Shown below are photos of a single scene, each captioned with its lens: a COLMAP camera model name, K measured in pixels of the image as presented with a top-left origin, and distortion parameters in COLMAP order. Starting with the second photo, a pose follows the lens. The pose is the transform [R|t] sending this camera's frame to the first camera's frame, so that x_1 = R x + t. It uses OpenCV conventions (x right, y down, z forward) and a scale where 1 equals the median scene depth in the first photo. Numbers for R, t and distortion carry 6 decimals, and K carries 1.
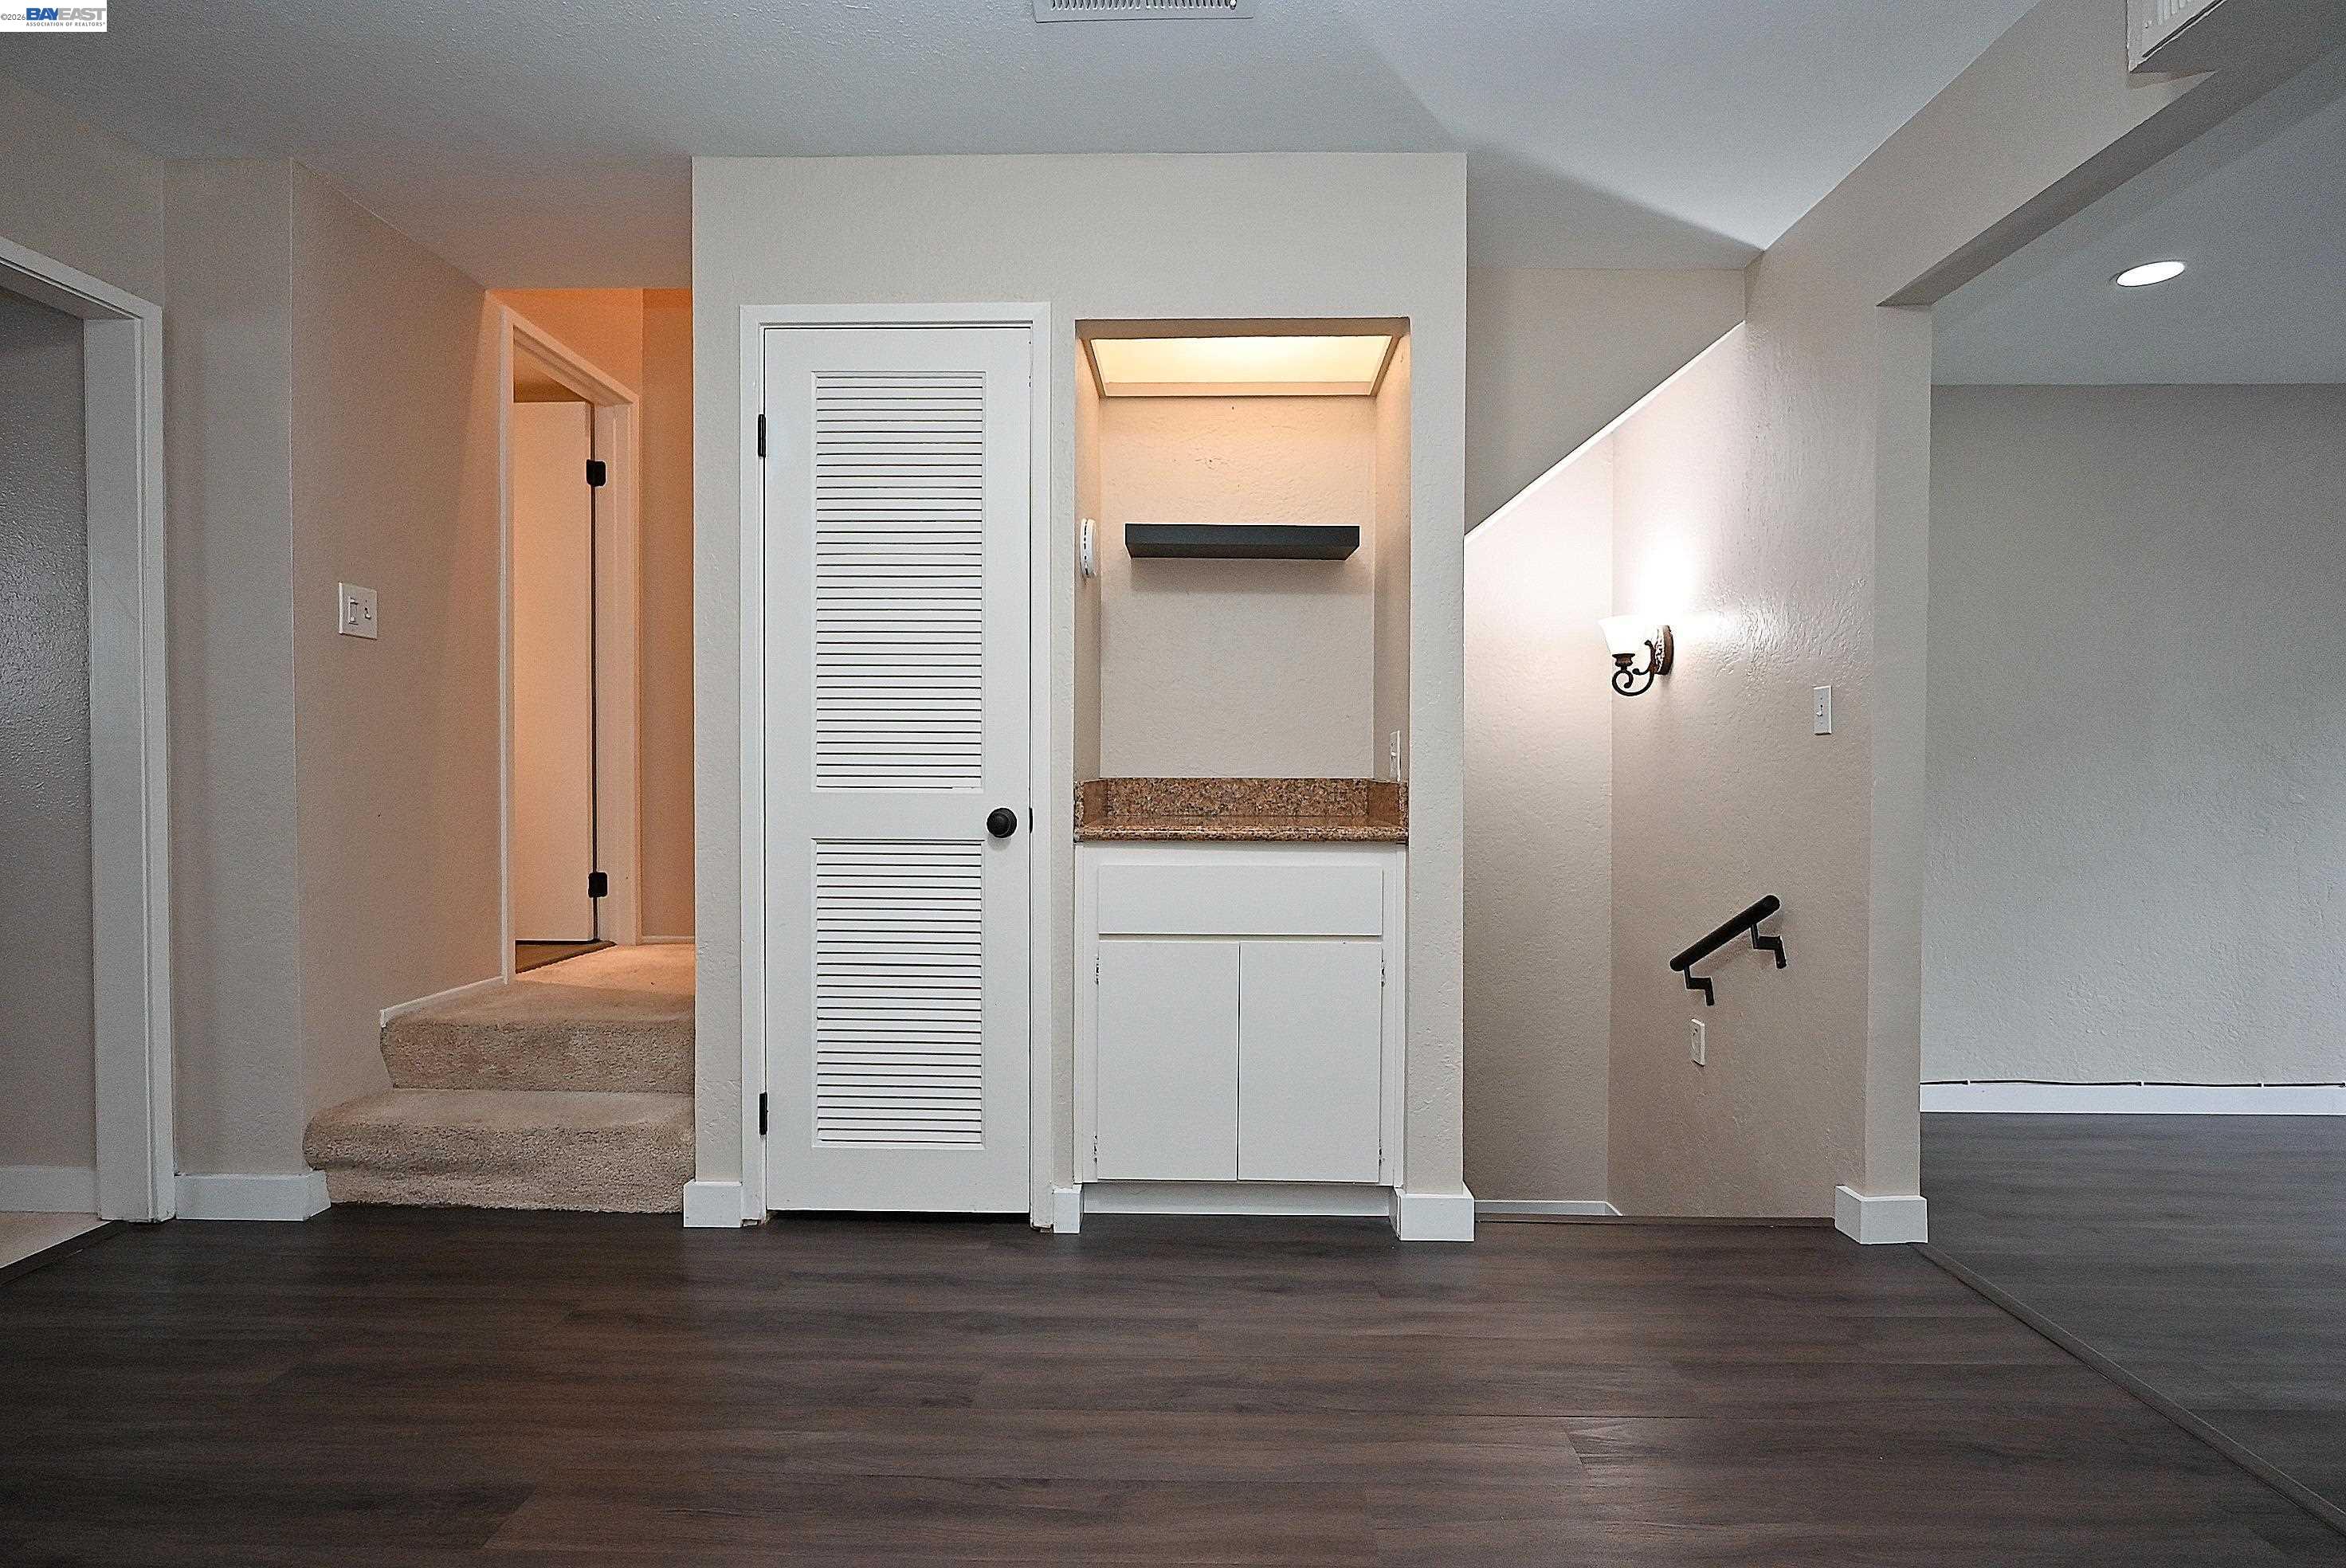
lens RADIAL K [[1155.1, 0, 1175.2], [0, 1155.1, 787.6], [0, 0, 1]] dist [-0.009640, 0.006596]
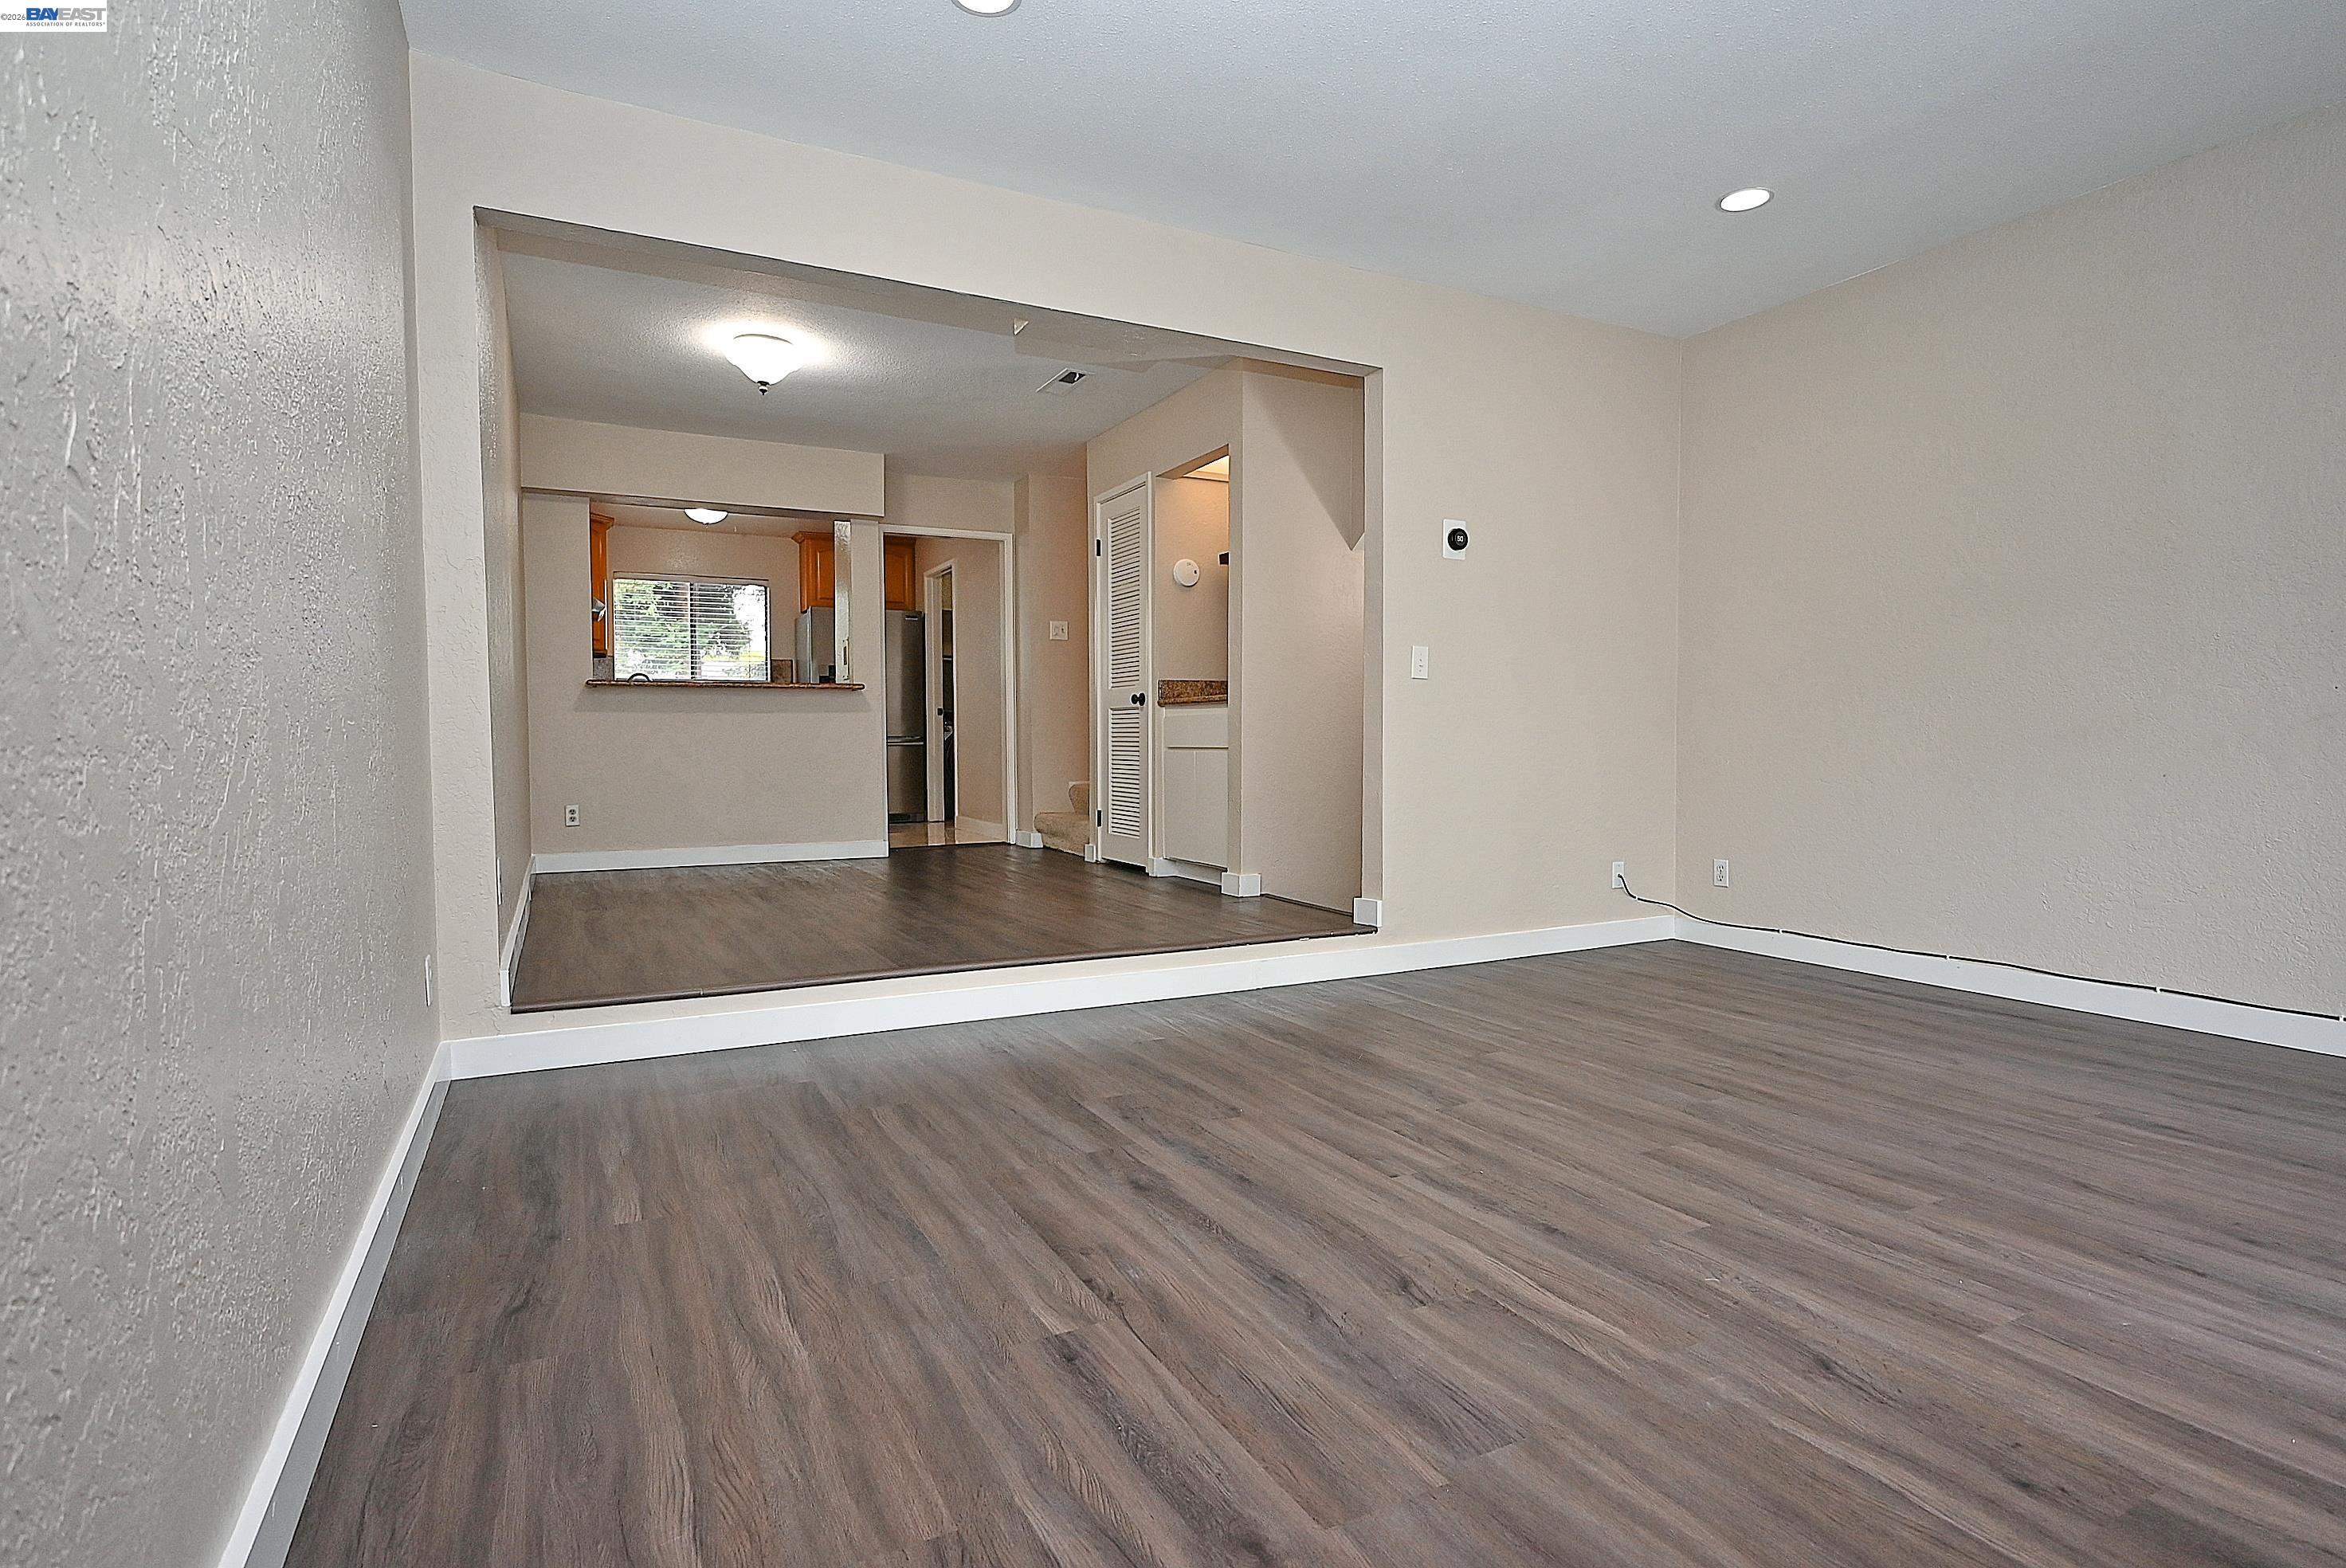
lens RADIAL K [[1173.1, 0, 1172.4], [0, 1173.1, 783.0], [0, 0, 1]] dist [-0.000726, 0.000488]
pose [[0.481860, 0.026643, -0.875843, 1.959141], [-0.006746, 0.999621, 0.026697, 0.135850], [0.876222, -0.006956, 0.481857, -0.091067]]
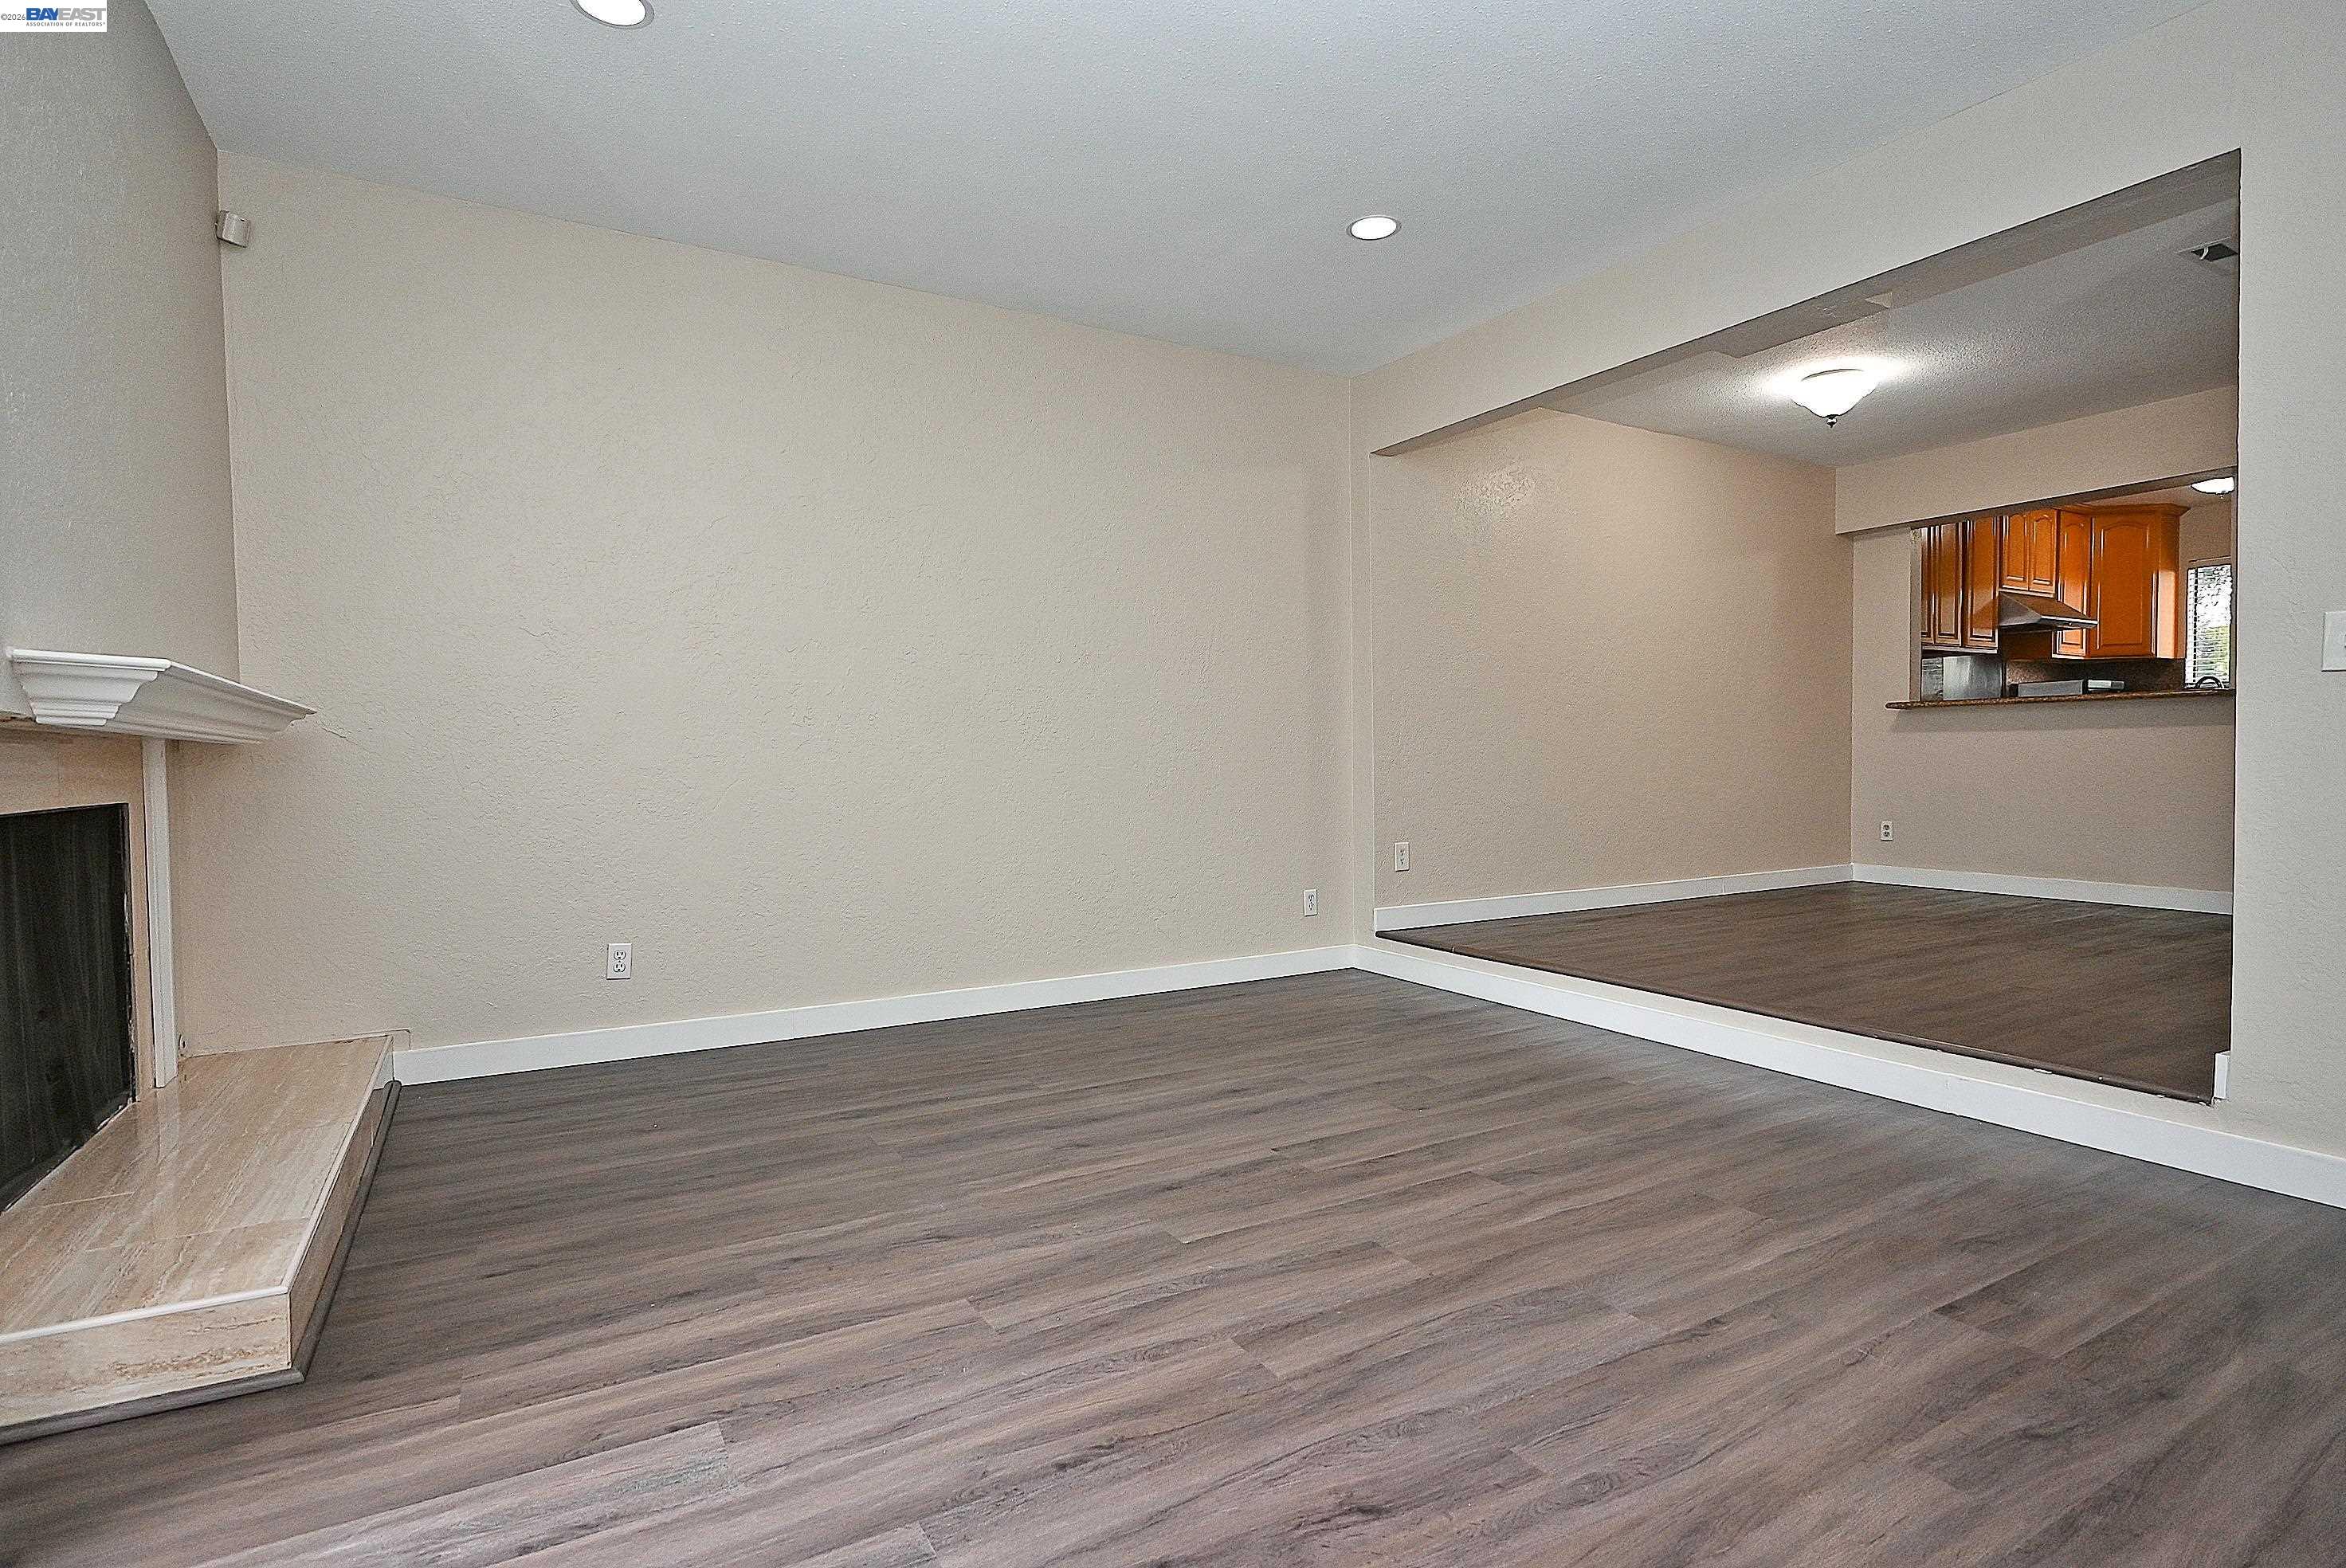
lens RADIAL K [[1155.1, 0, 1175.2], [0, 1155.1, 787.6], [0, 0, 1]] dist [-0.009640, 0.006596]
pose [[-0.850141, 0.019303, -0.526201, 1.891601], [-0.001339, 0.999245, 0.038820, 0.086279], [0.526554, 0.033707, -0.849473, 1.329387]]
